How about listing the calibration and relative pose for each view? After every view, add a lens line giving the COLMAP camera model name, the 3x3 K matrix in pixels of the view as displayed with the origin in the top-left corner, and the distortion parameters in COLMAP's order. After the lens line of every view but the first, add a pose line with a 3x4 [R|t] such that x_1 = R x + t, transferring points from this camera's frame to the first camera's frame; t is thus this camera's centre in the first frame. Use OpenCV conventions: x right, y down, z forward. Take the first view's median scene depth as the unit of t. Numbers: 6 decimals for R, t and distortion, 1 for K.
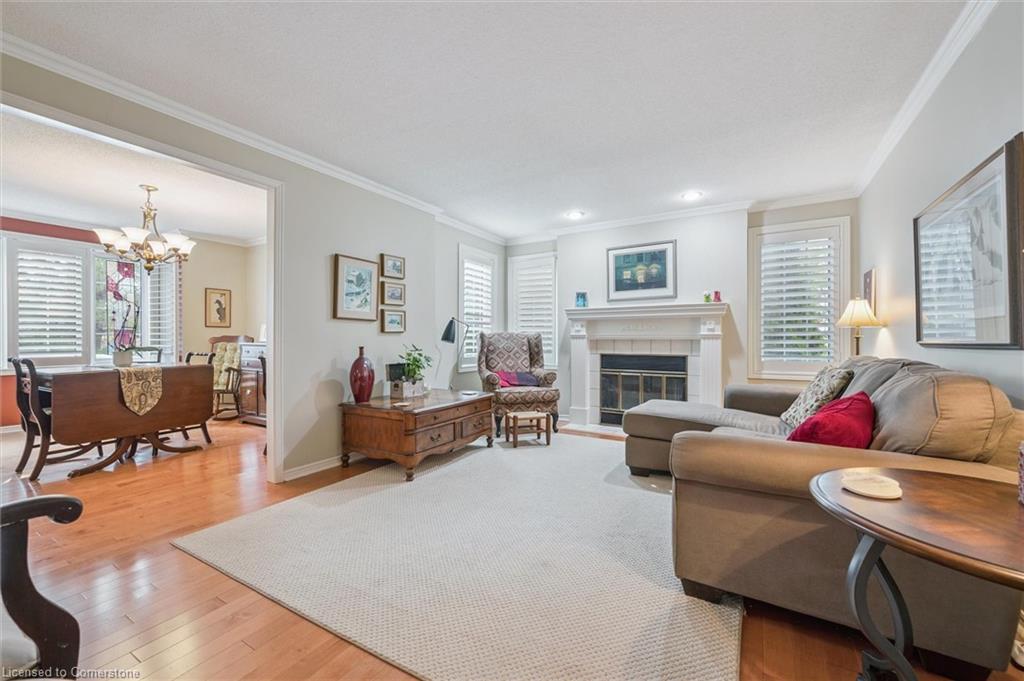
lens RADIAL K [[407.9, 0, 527.7], [0, 407.9, 337.4], [0, 0, 1]] dist [-0.000292, 0.000490]
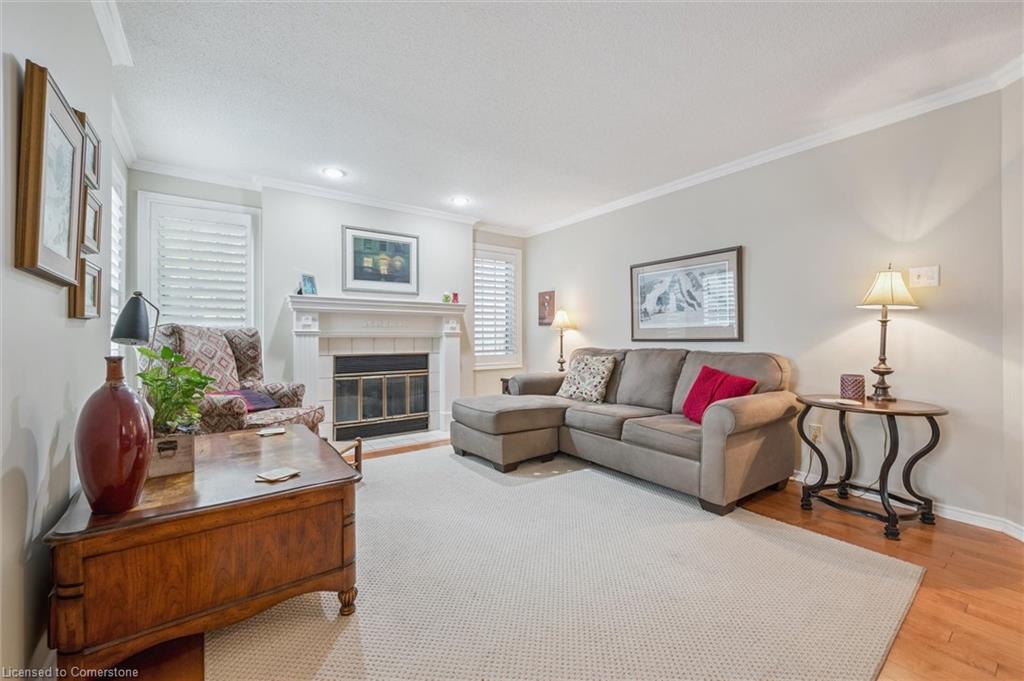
lens RADIAL K [[407.9, 0, 508.2], [0, 407.9, 335.2], [0, 0, 1]] dist [-0.000292, 0.000490]
pose [[0.421884, 0.005249, 0.906634, -0.435527], [-0.003103, 0.999986, -0.004345, 0.003569], [-0.906644, -0.000981, 0.421895, 0.388626]]
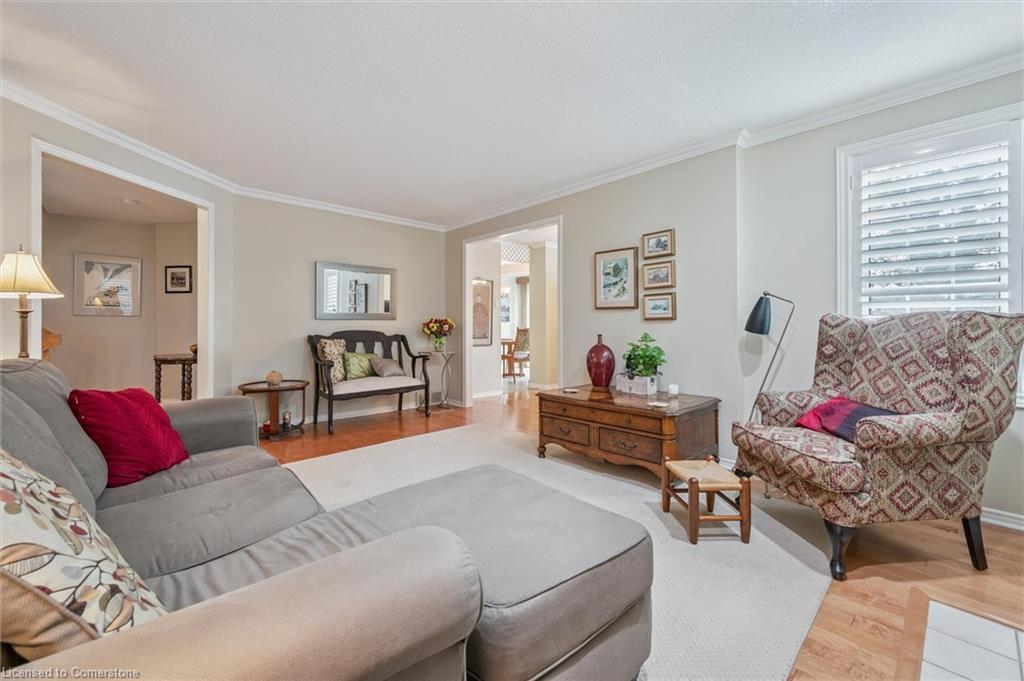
lens RADIAL K [[407.9, 0, 511.4], [0, 407.9, 329.7], [0, 0, 1]] dist [-0.000292, 0.000490]
pose [[-0.294389, 0.002177, -0.955683, 0.506242], [-0.001510, 0.999995, 0.002743, 0.005870], [0.955685, 0.002251, -0.294384, 0.814840]]
